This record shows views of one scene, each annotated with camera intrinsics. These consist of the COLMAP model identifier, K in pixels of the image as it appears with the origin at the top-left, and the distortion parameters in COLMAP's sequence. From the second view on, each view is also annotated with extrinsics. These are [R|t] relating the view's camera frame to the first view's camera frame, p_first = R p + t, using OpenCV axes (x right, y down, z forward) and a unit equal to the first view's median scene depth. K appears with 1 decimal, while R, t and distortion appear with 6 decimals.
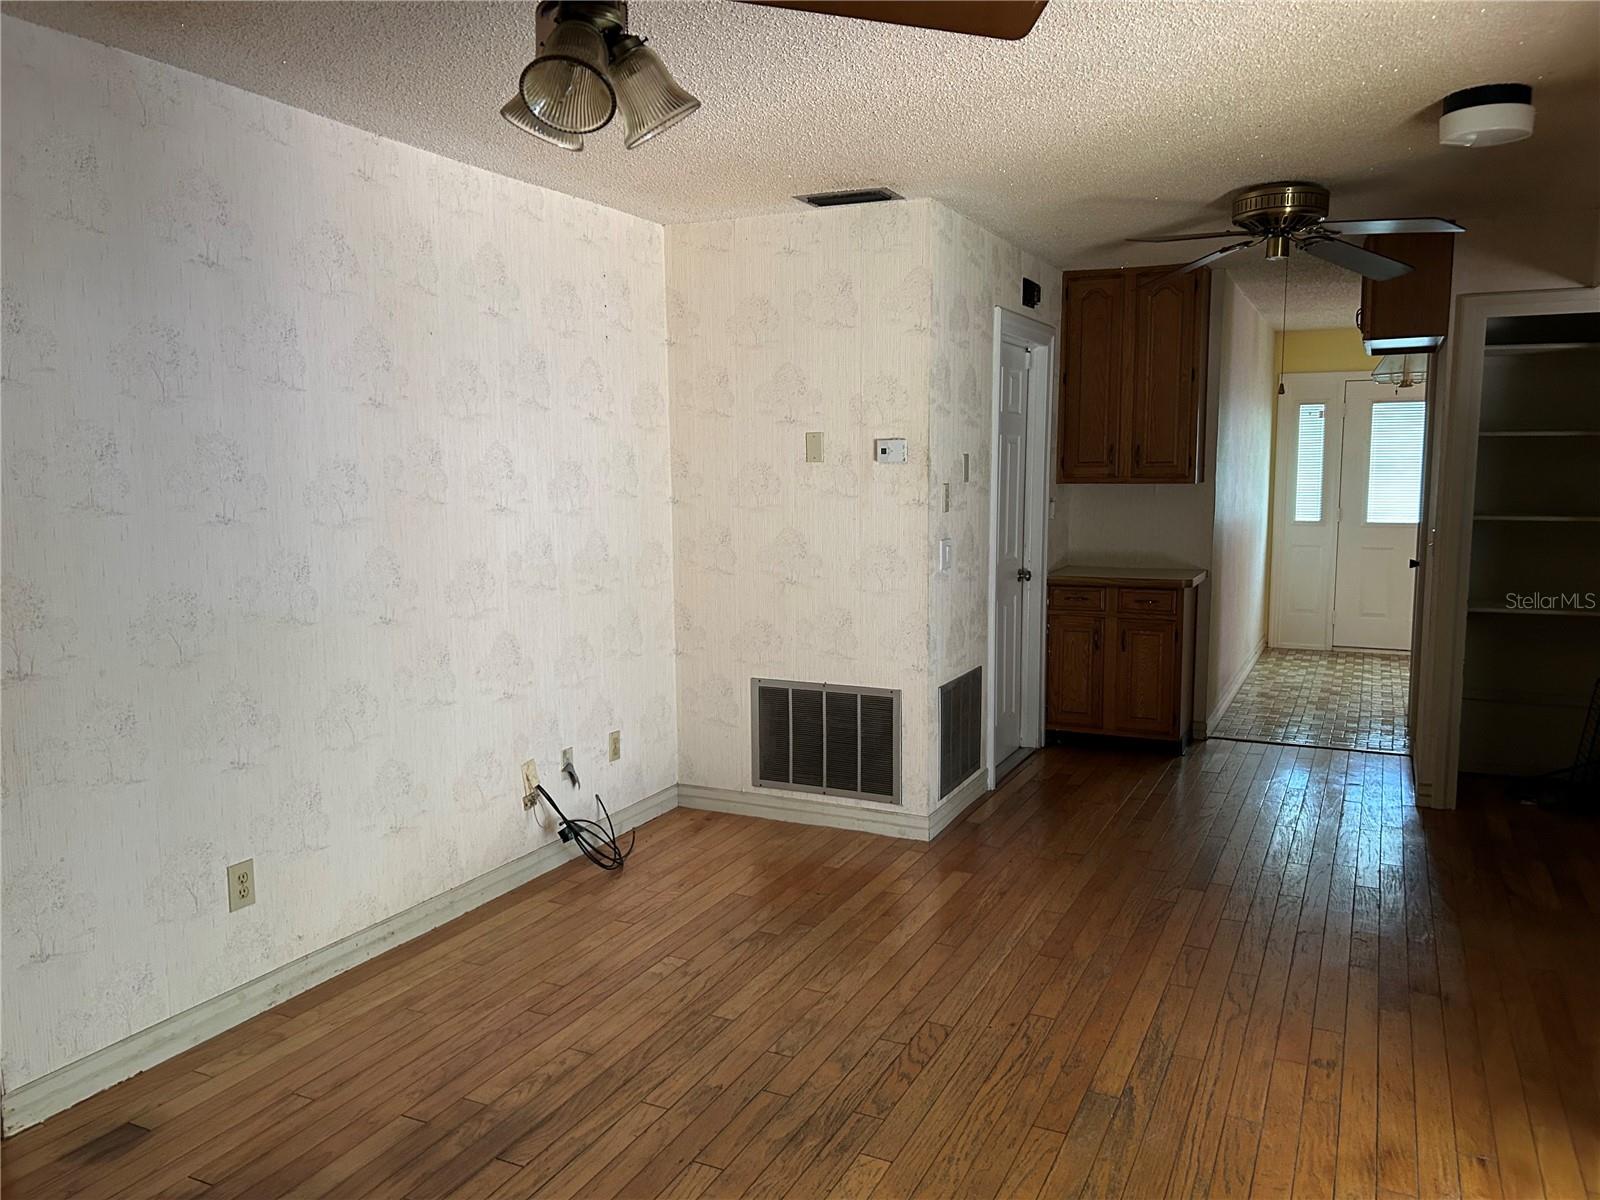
lens RADIAL K [[1216.1, 0, 804.3], [0, 1216.1, 603.5], [0, 0, 1]] dist [0.034815, -0.006813]
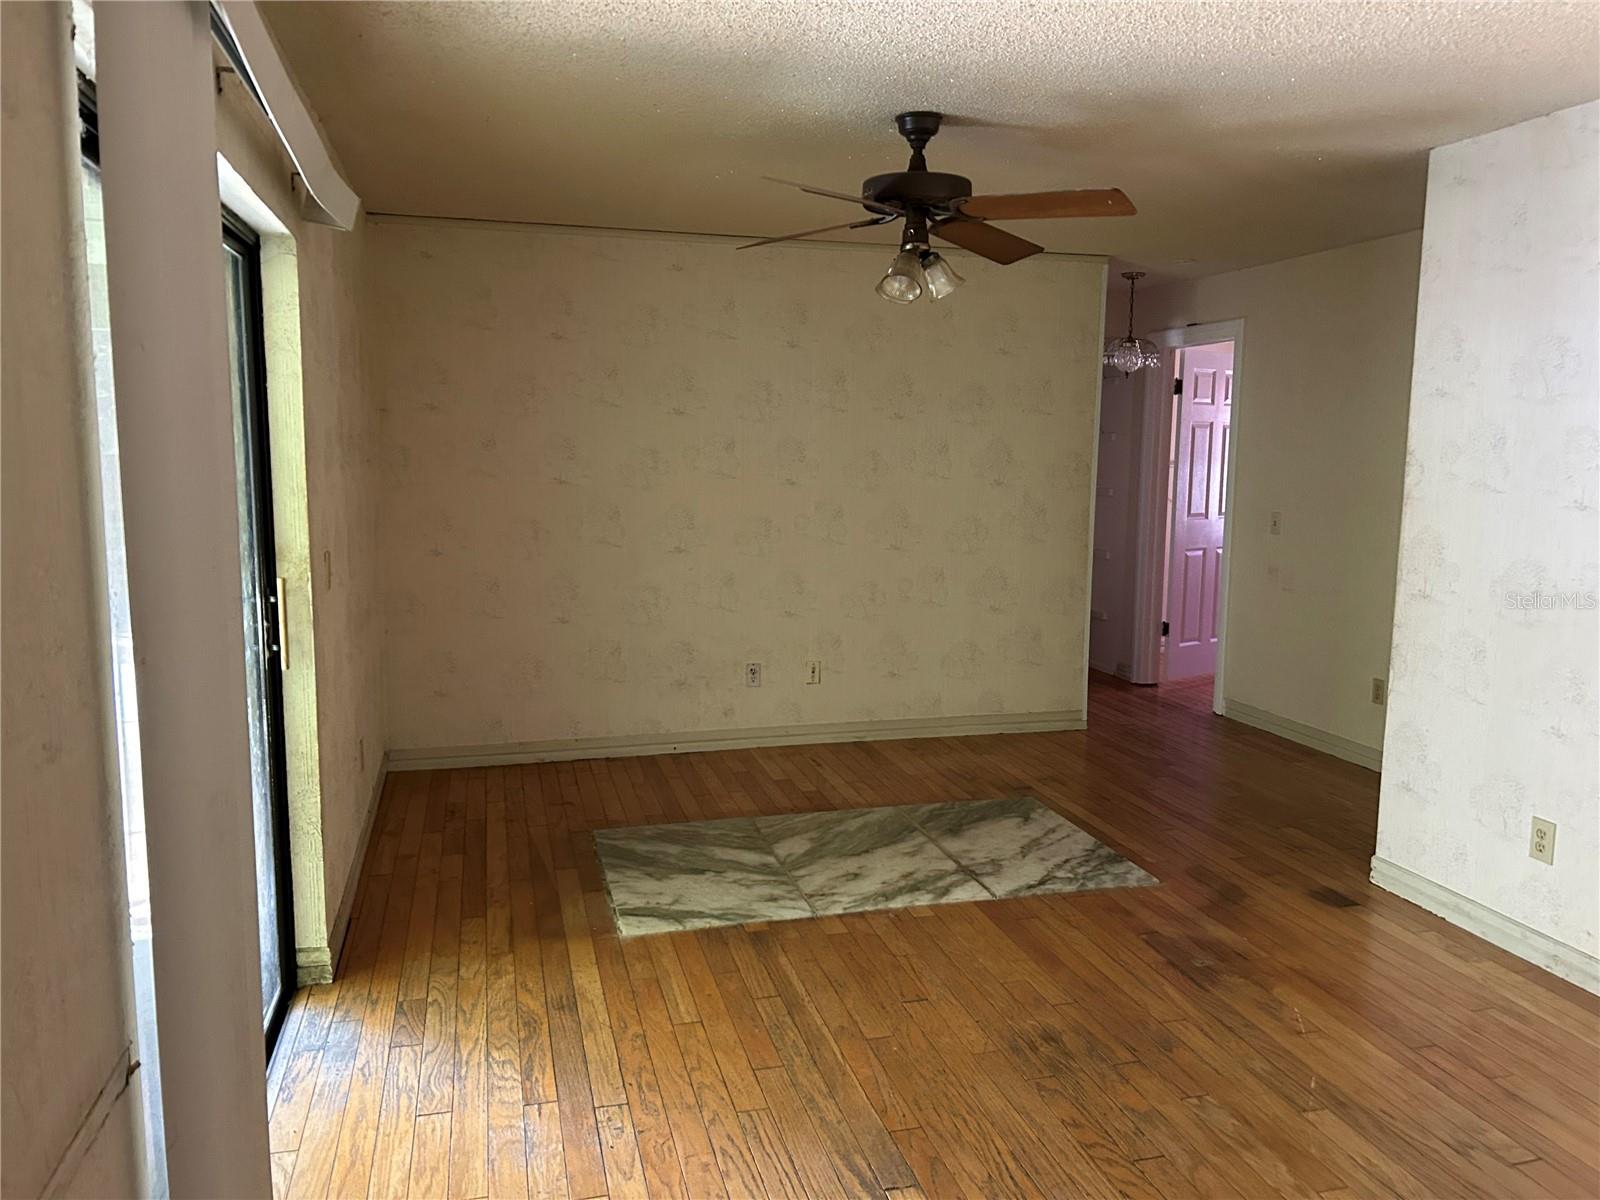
lens RADIAL K [[1216.1, 0, 804.3], [0, 1216.1, 601.2], [0, 0, 1]] dist [0.034815, -0.006813]
pose [[-0.761261, 0.081159, -0.643346, 0.793797], [-0.085876, 0.970780, 0.224080, -0.180833], [0.642734, 0.225831, -0.732048, 1.449942]]
